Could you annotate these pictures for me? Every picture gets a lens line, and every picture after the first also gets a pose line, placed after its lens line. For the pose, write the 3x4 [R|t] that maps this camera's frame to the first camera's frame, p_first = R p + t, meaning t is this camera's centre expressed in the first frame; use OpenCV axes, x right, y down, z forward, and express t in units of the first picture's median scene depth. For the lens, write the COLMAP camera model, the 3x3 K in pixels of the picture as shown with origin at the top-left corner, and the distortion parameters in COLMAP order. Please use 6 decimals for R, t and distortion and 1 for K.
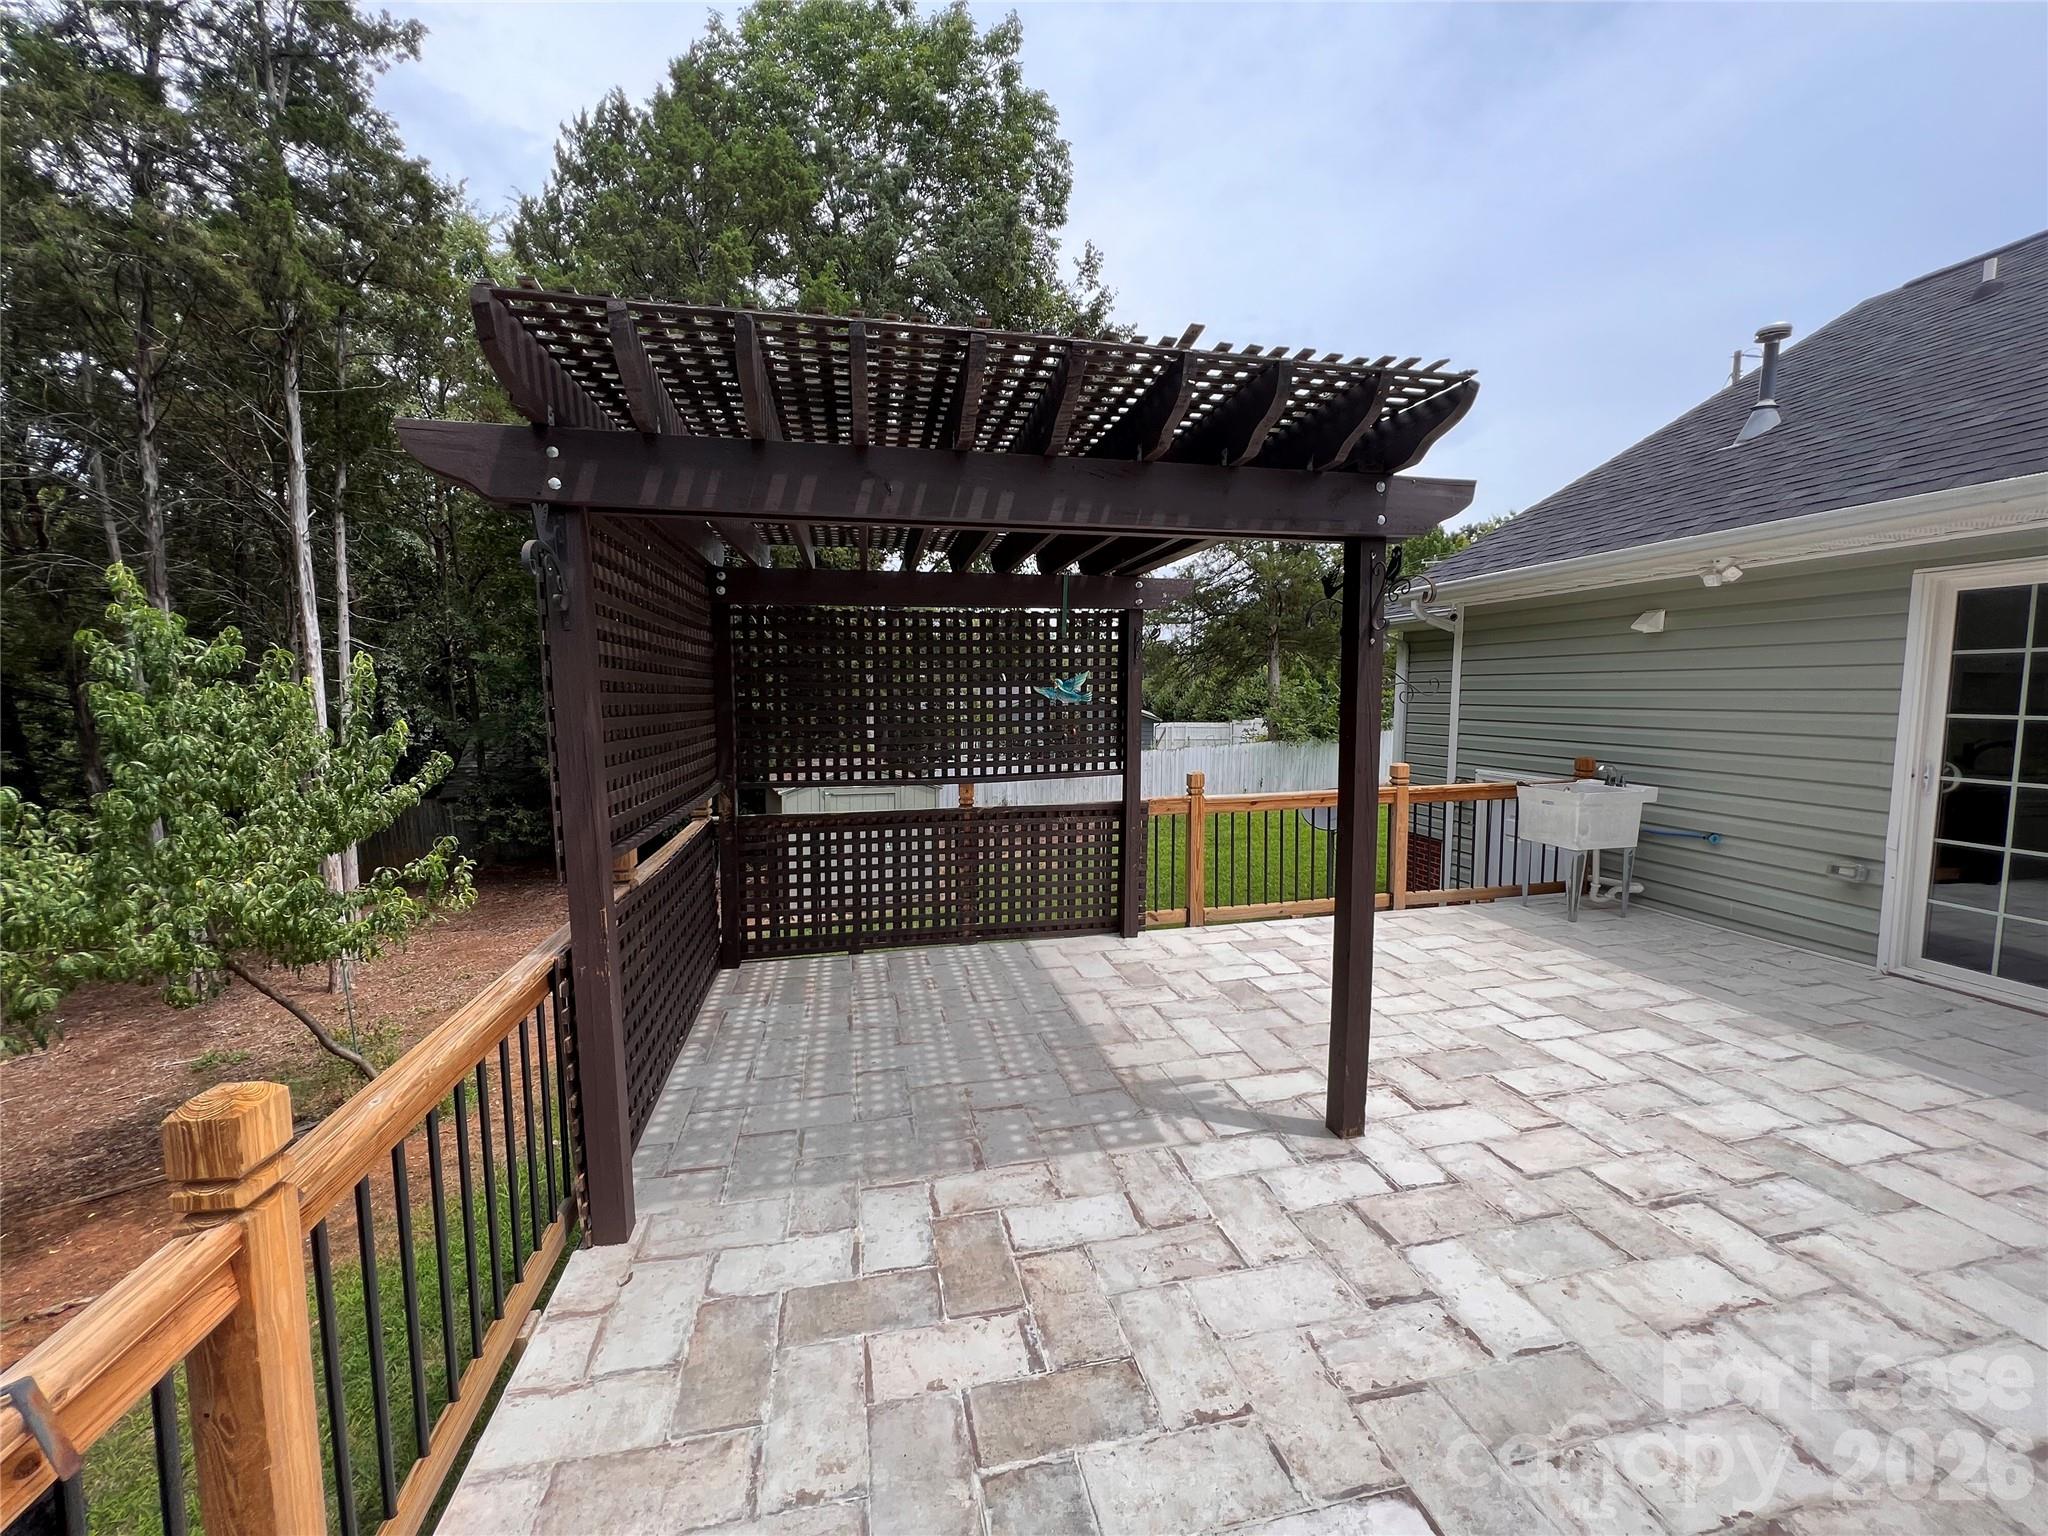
lens RADIAL K [[822.3, 0, 1018.7], [0, 822.3, 767.2], [0, 0, 1]] dist [-0.004161, 0.001435]
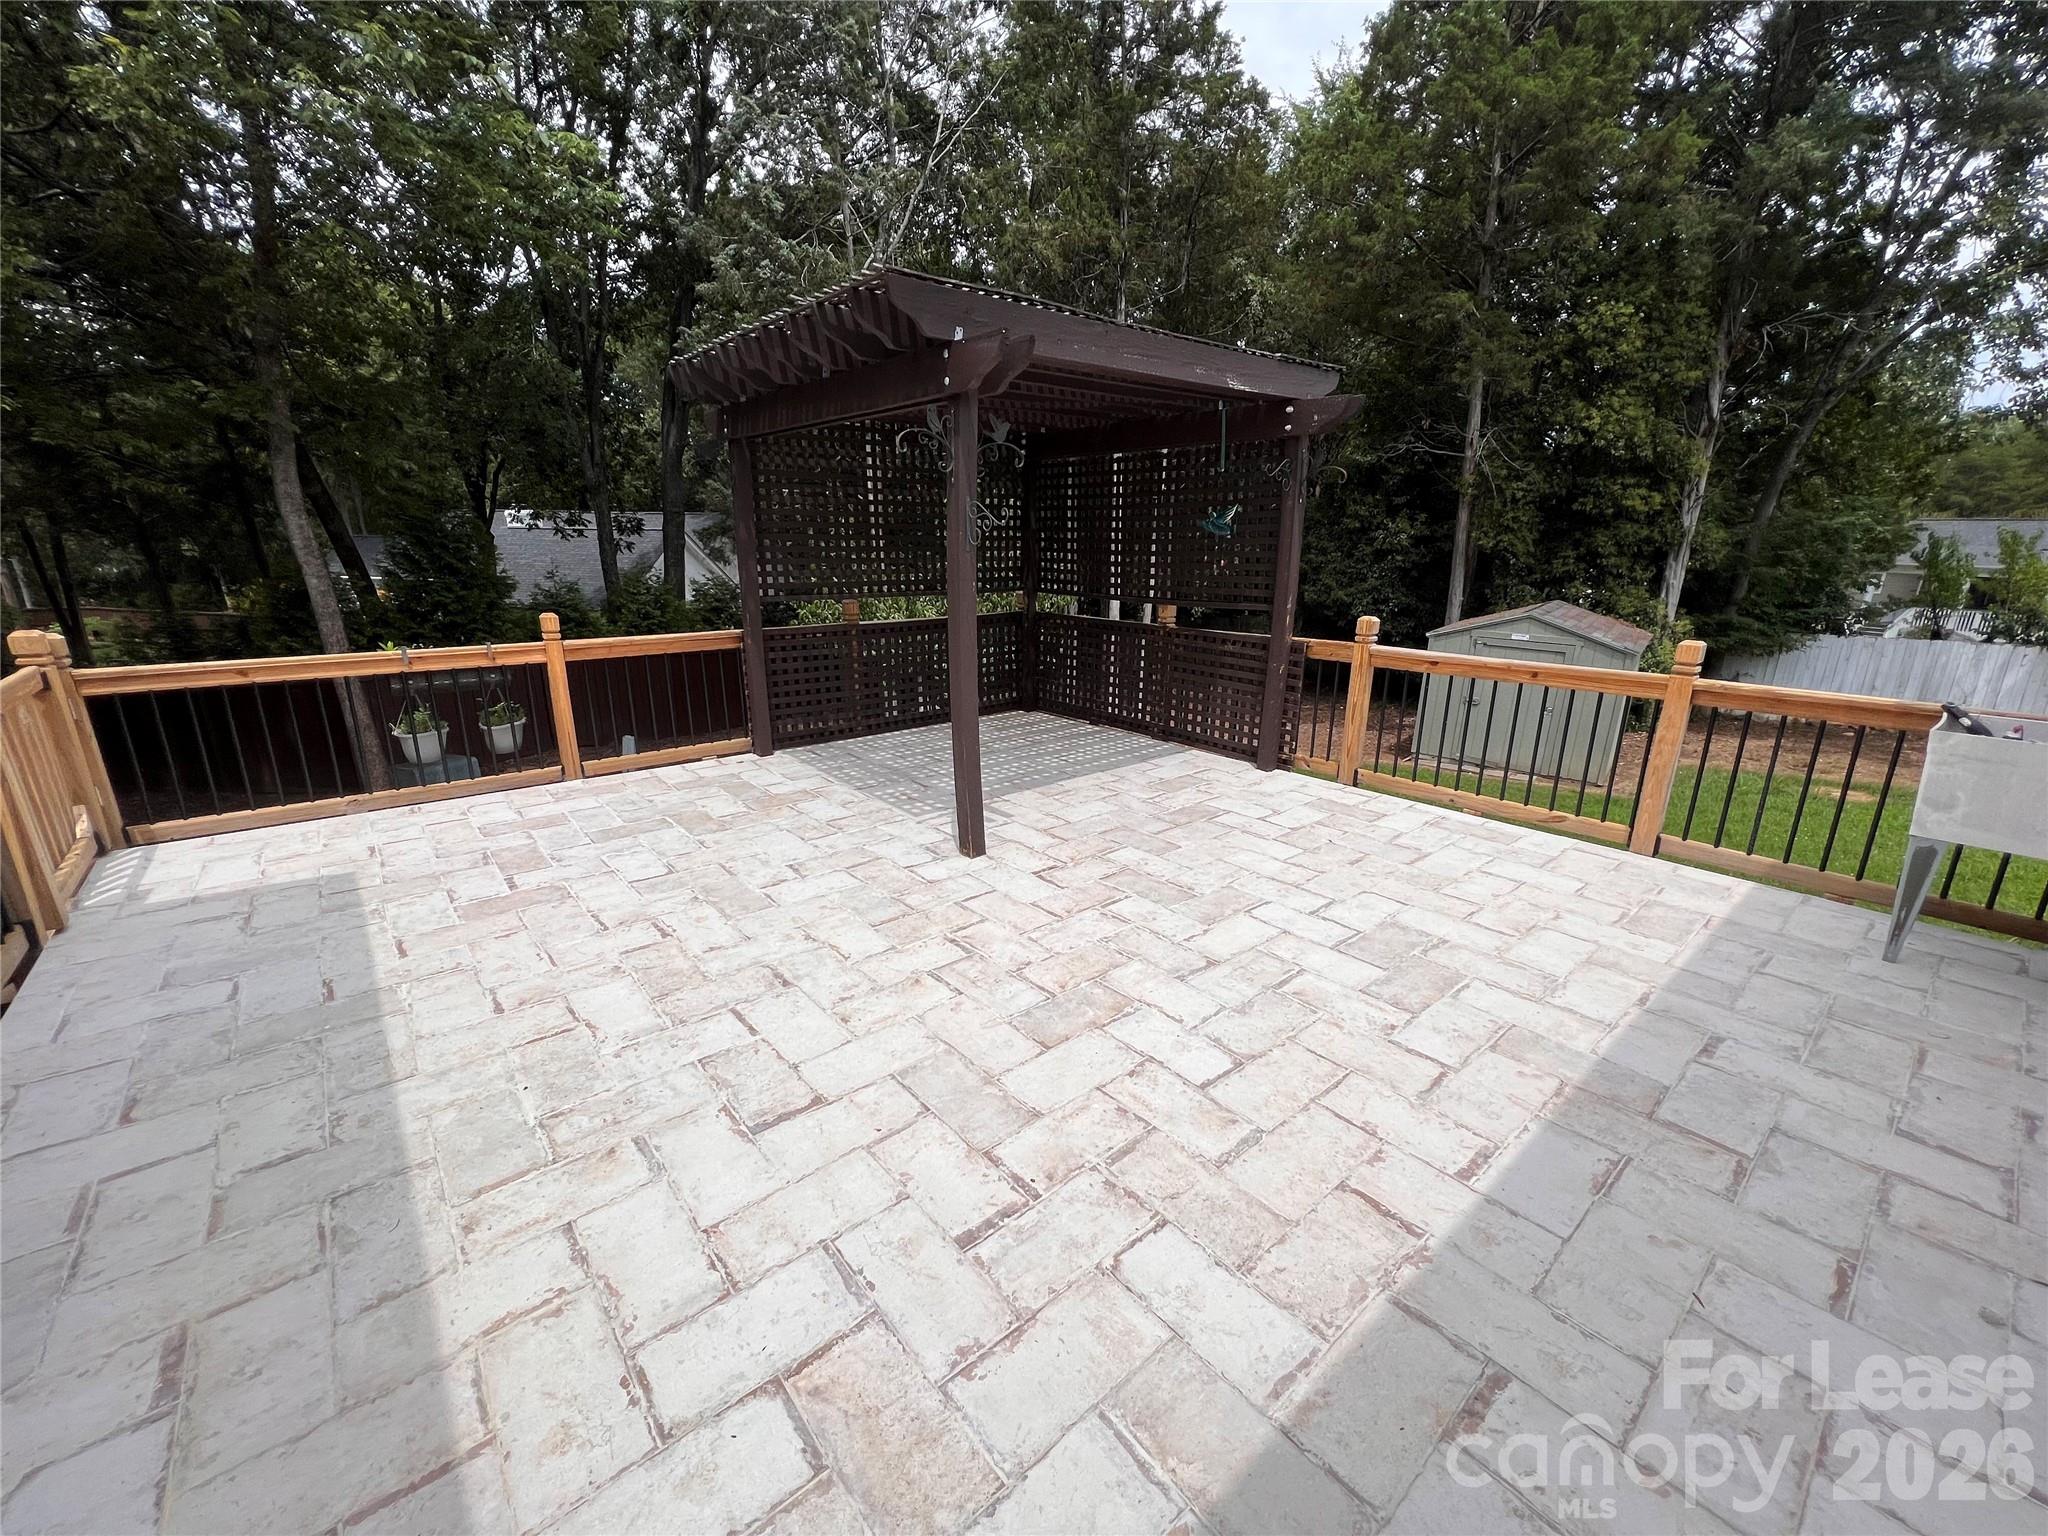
lens RADIAL K [[818.8, 0, 1023.6], [0, 818.8, 763.3], [0, 0, 1]] dist [0.000781, 0.000124]
pose [[0.466812, 0.249636, -0.848392, 1.136860], [-0.088740, 0.967713, 0.235918, -0.025979], [0.879893, -0.034843, 0.473893, 0.311996]]
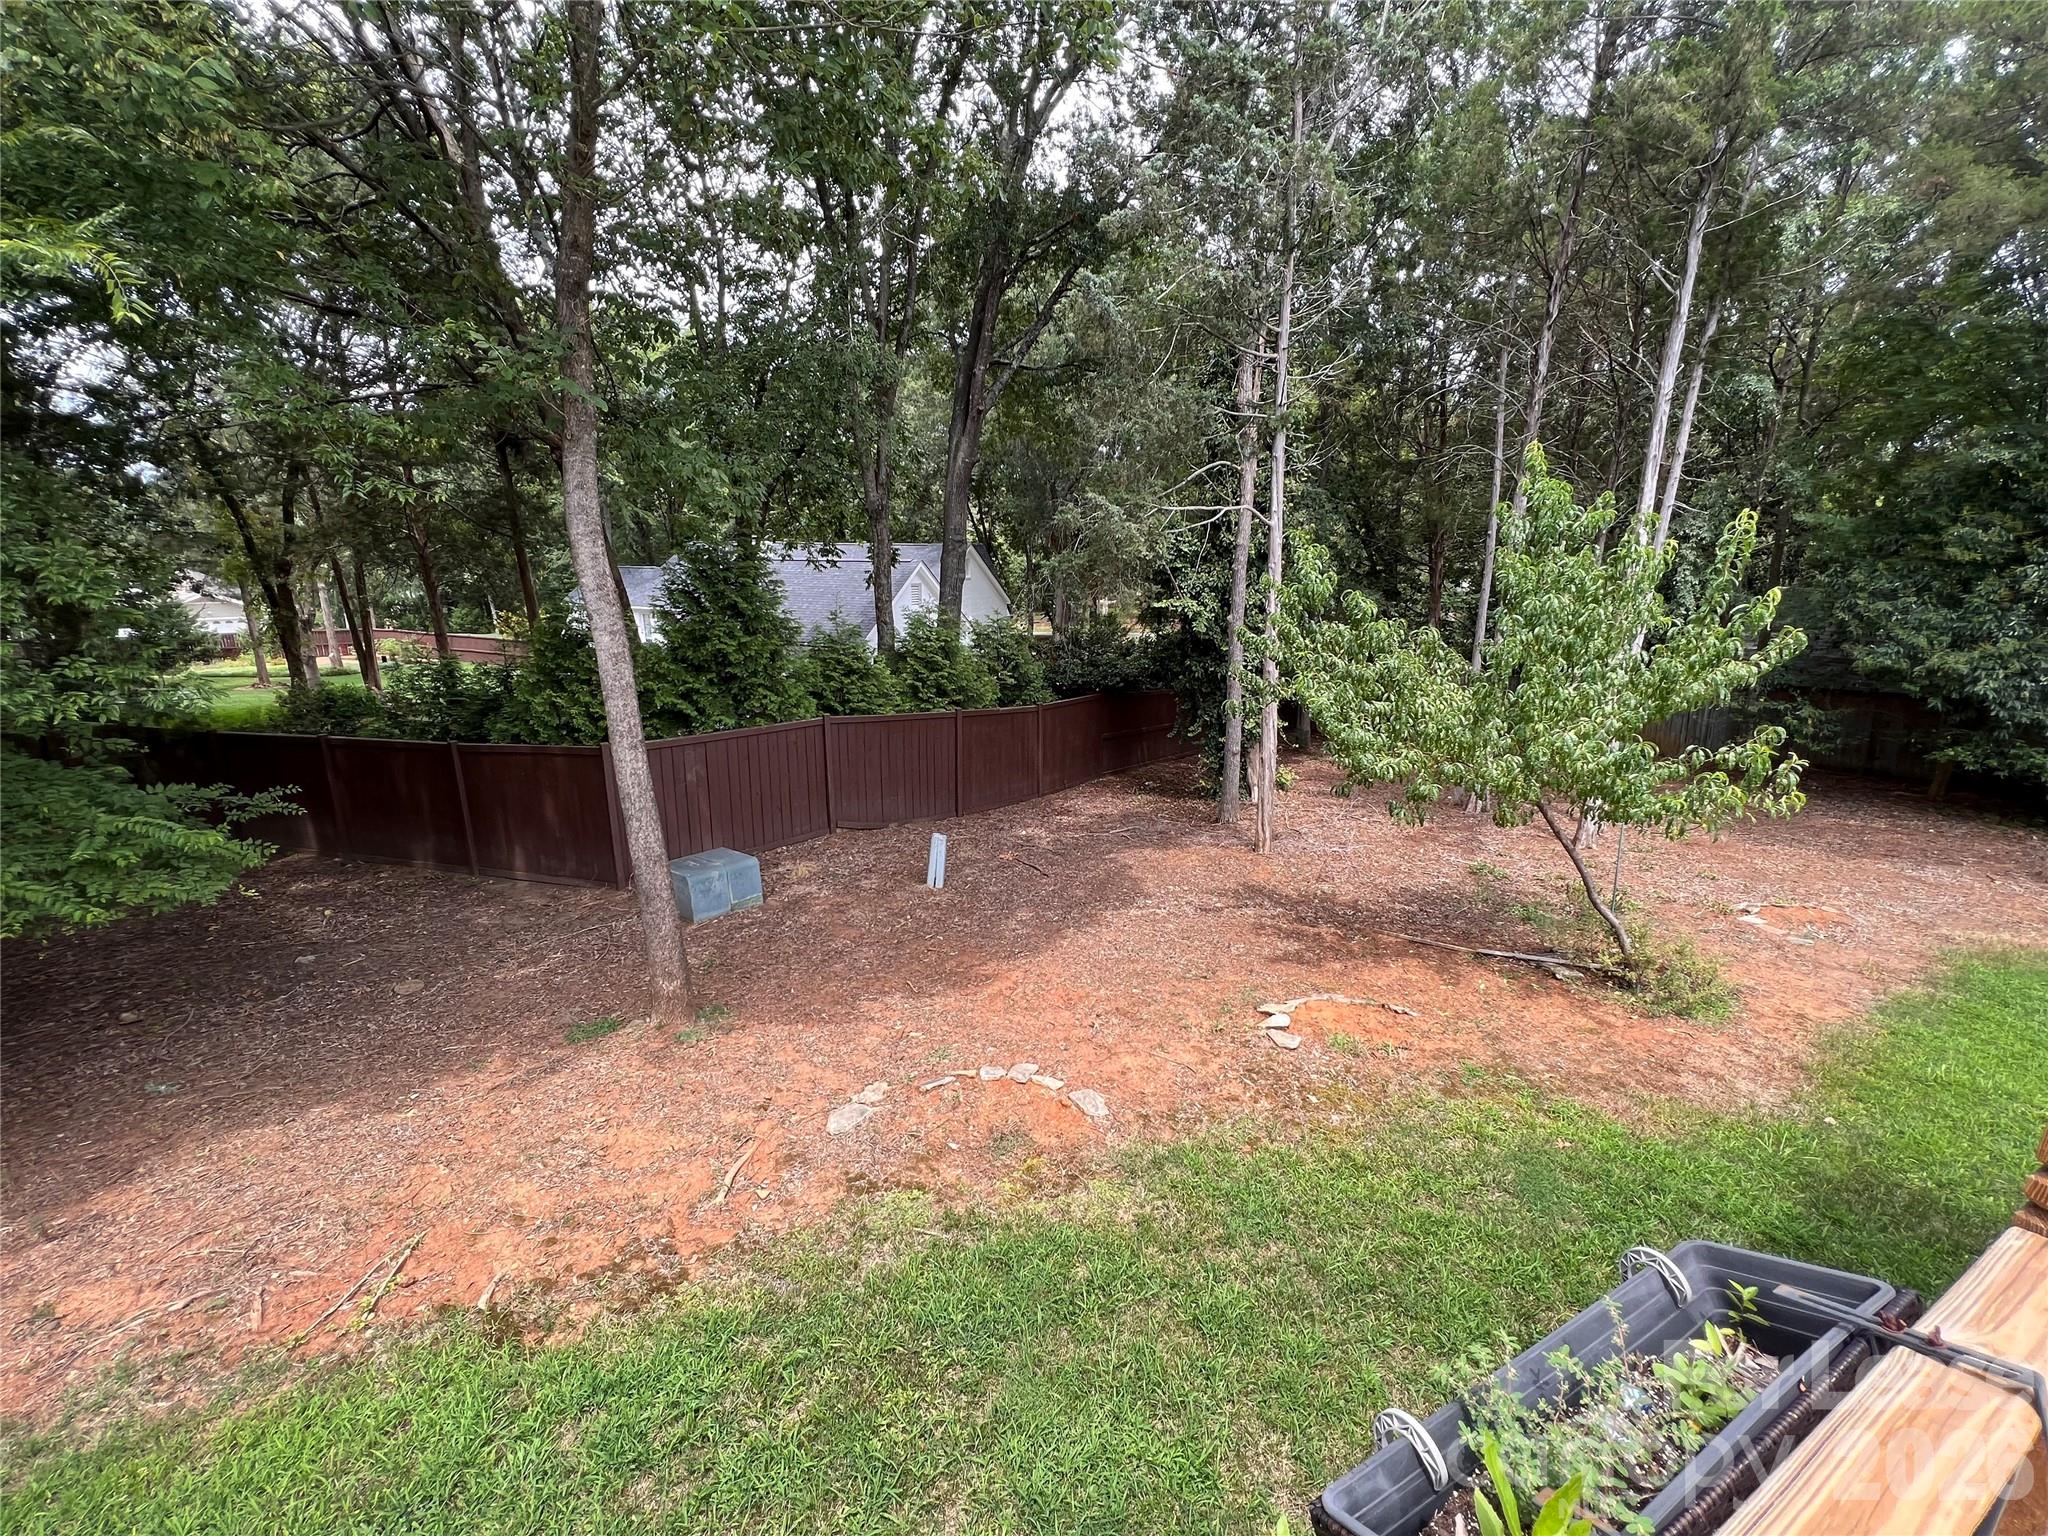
lens RADIAL K [[822.3, 0, 1020.5], [0, 822.3, 764.8], [0, 0, 1]] dist [-0.004161, 0.001435]
pose [[0.280939, 0.238275, -0.929676, -0.181432], [-0.097063, 0.970777, 0.219478, 0.017419], [0.954805, 0.028578, 0.295857, -0.036933]]
